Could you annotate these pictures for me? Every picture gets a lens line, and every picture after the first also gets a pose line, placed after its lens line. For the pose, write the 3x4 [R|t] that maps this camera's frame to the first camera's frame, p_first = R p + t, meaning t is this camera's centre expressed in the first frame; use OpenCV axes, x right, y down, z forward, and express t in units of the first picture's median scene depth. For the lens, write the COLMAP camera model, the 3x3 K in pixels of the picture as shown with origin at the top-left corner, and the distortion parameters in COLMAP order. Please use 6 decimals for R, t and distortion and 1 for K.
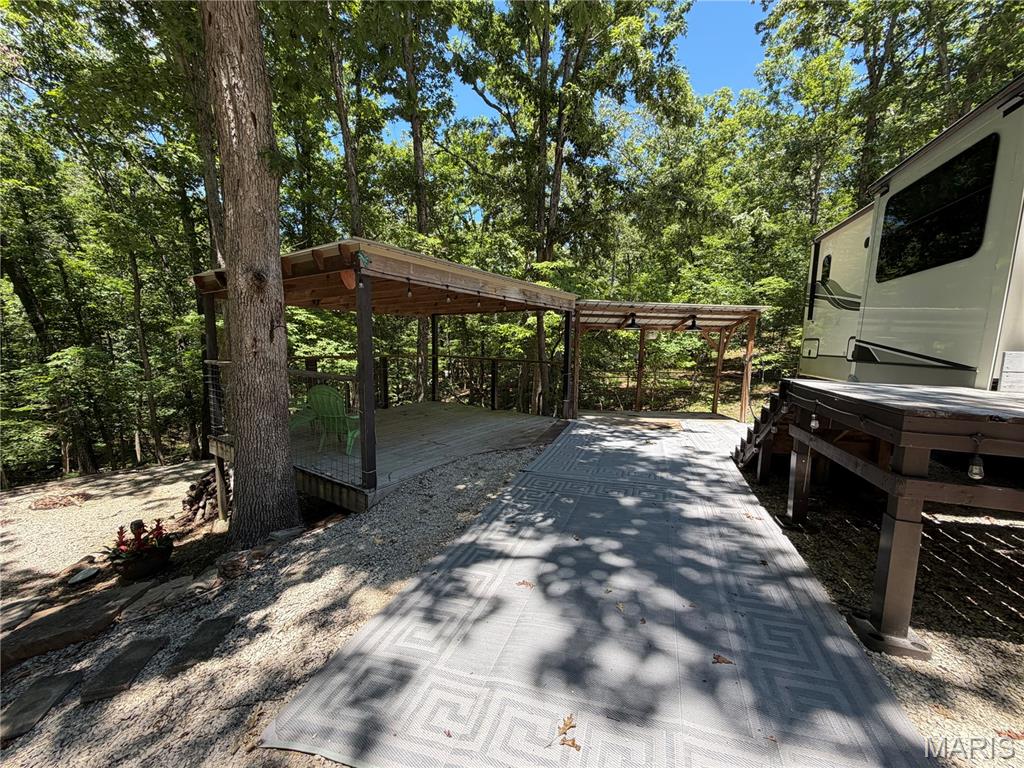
lens RADIAL K [[404.5, 0, 508.7], [0, 404.5, 384.9], [0, 0, 1]] dist [0.000372, 0.000138]
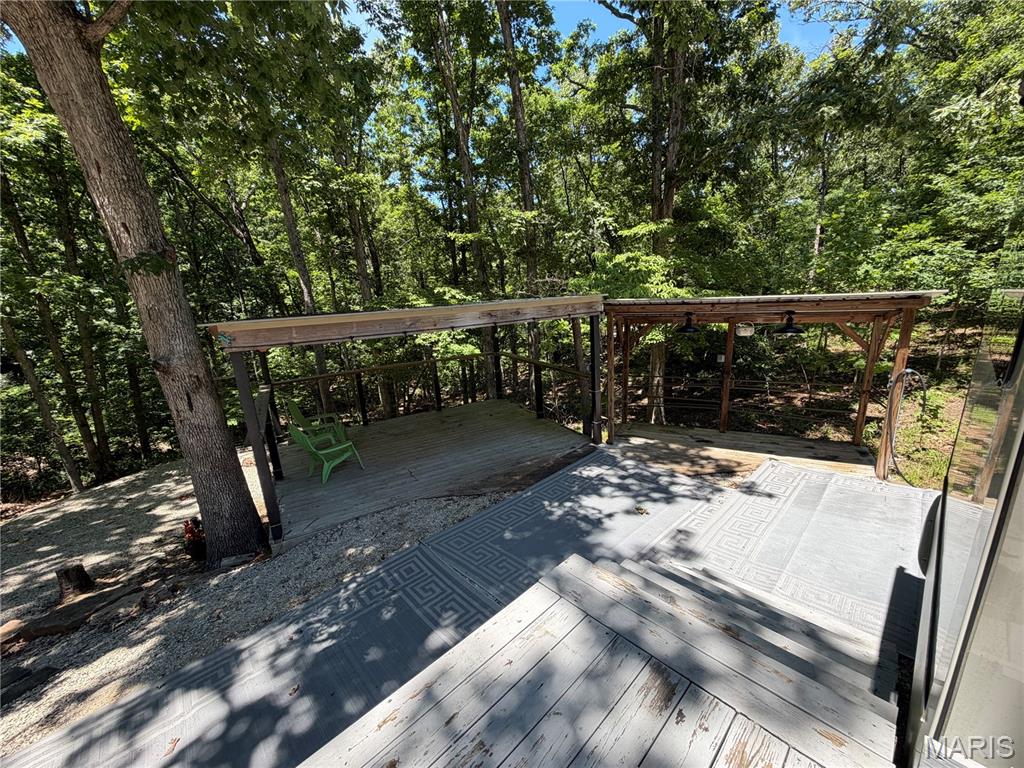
lens RADIAL K [[404.5, 0, 509.0], [0, 404.5, 384.3], [0, 0, 1]] dist [0.000372, 0.000138]
pose [[0.880509, 0.035941, -0.472665, 0.456037], [0.027260, 0.991632, 0.126185, -0.180779], [0.473245, -0.123992, 0.872161, 0.251935]]
